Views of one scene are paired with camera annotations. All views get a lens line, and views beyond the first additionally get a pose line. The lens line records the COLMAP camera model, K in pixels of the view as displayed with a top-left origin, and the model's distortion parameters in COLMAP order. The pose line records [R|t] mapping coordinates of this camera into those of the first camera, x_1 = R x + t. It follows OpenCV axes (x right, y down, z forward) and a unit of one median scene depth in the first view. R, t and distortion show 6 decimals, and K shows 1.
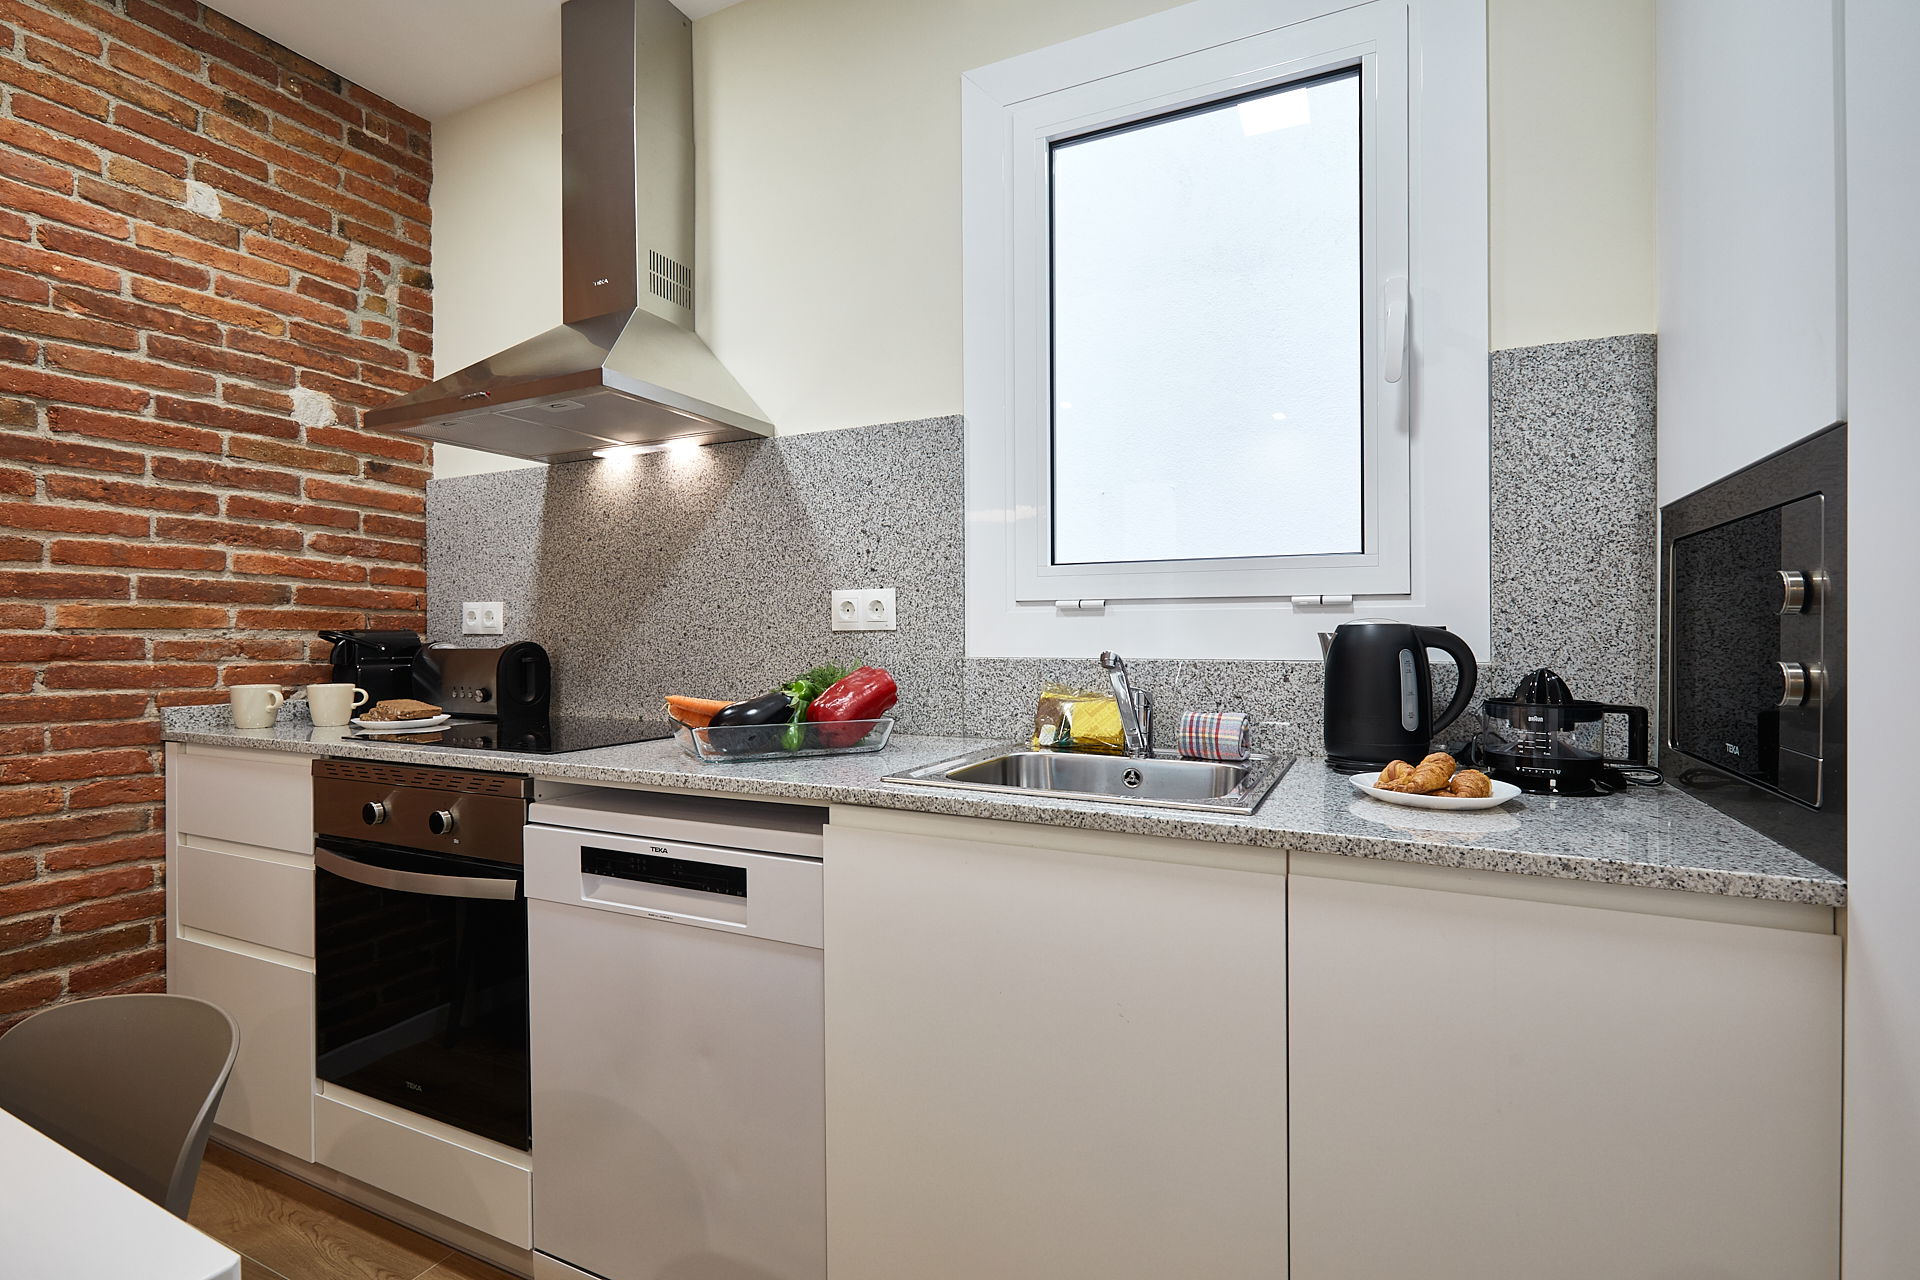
lens RADIAL K [[902.6, 0, 964.7], [0, 902.6, 630.4], [0, 0, 1]] dist [-0.001770, 0.000101]
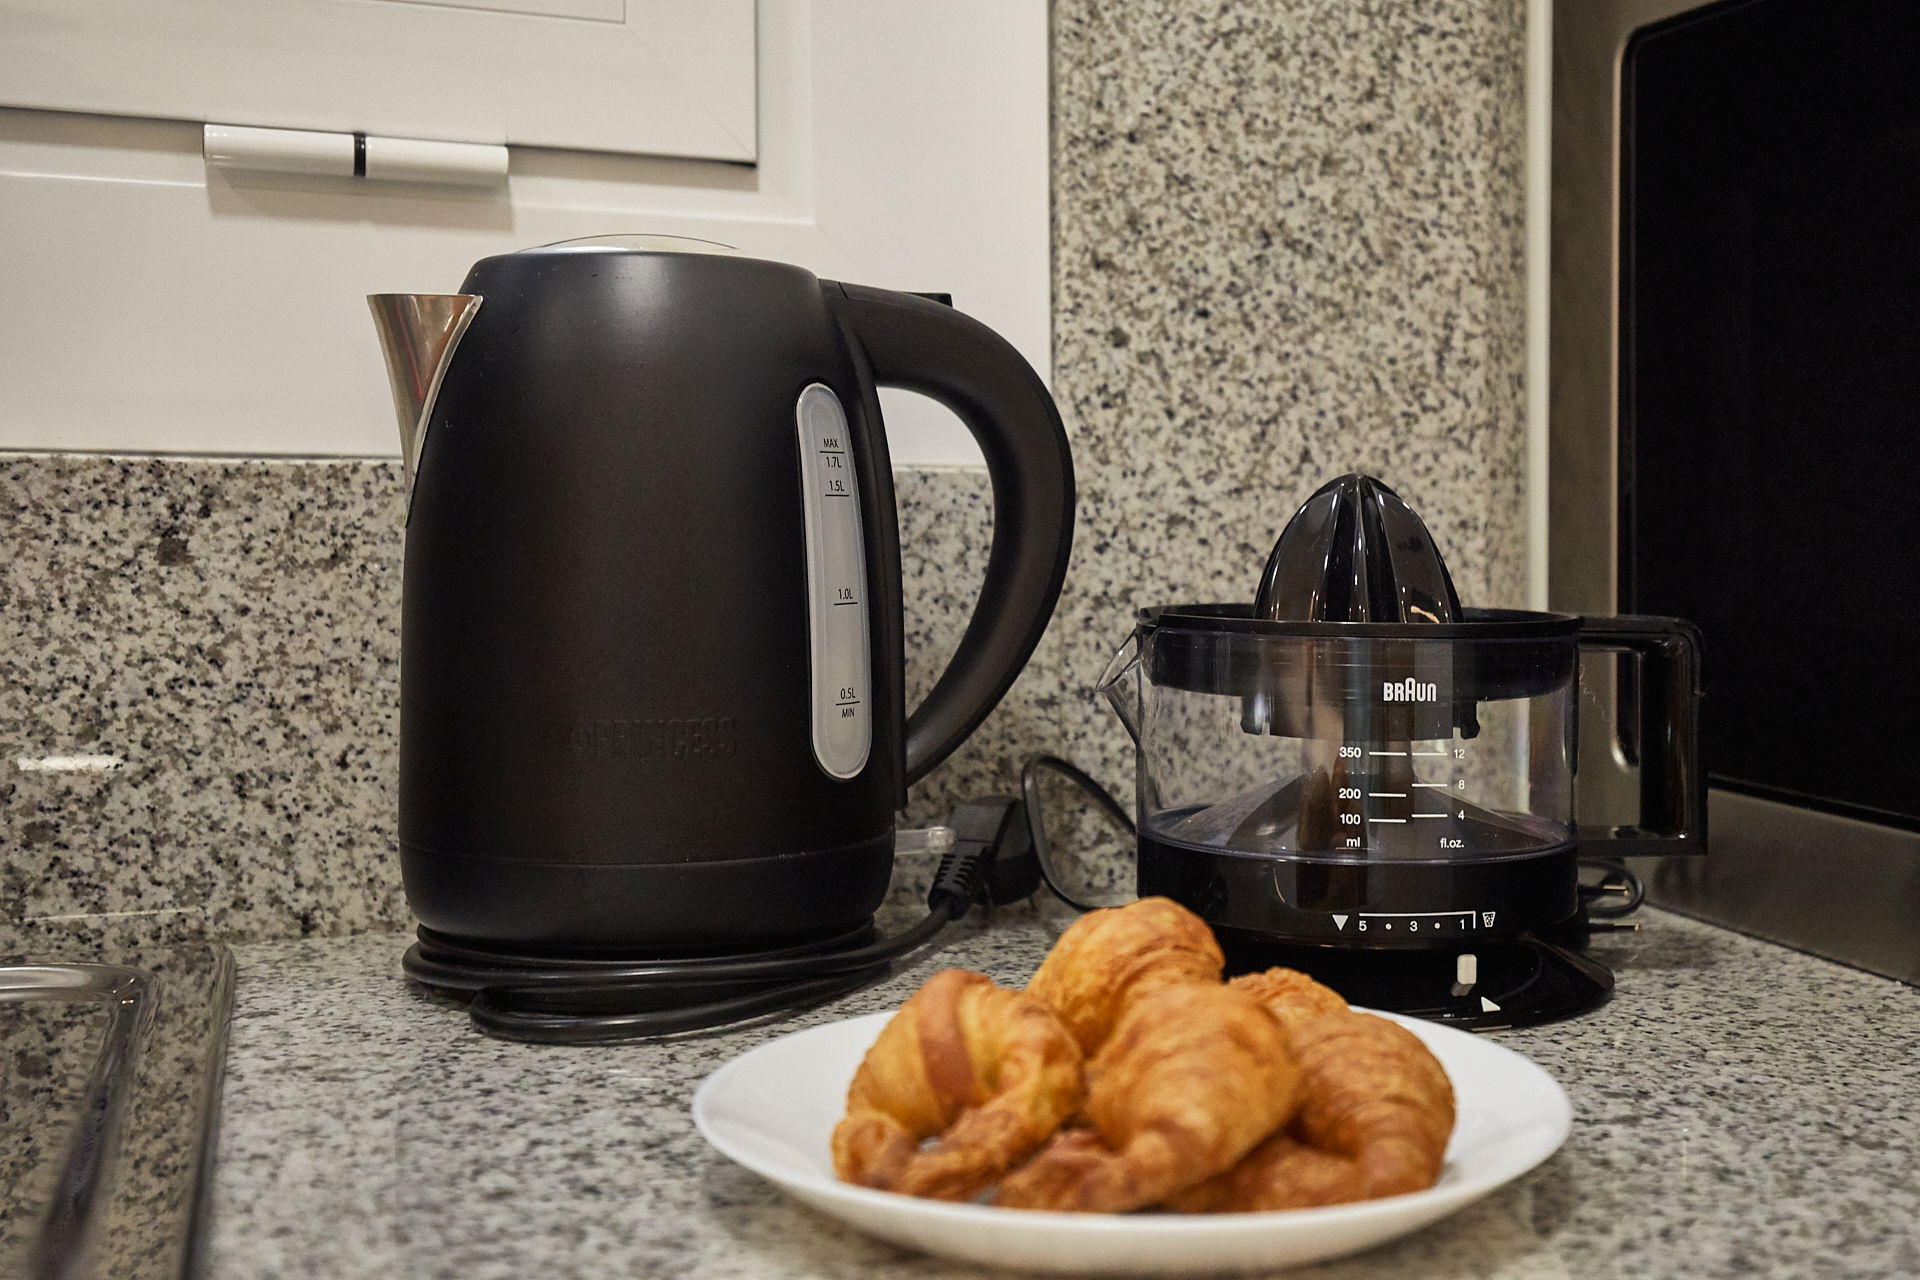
lens RADIAL K [[2182.8, 0, 1229.6], [0, 2182.8, 543.4], [0, 0, 1]] dist [0.020073, 0.026682]
pose [[0.662114, -0.002708, 0.749398, 0.154932], [-0.016617, 0.999695, 0.018293, 0.040429], [-0.749219, -0.024565, 0.661867, 0.521786]]
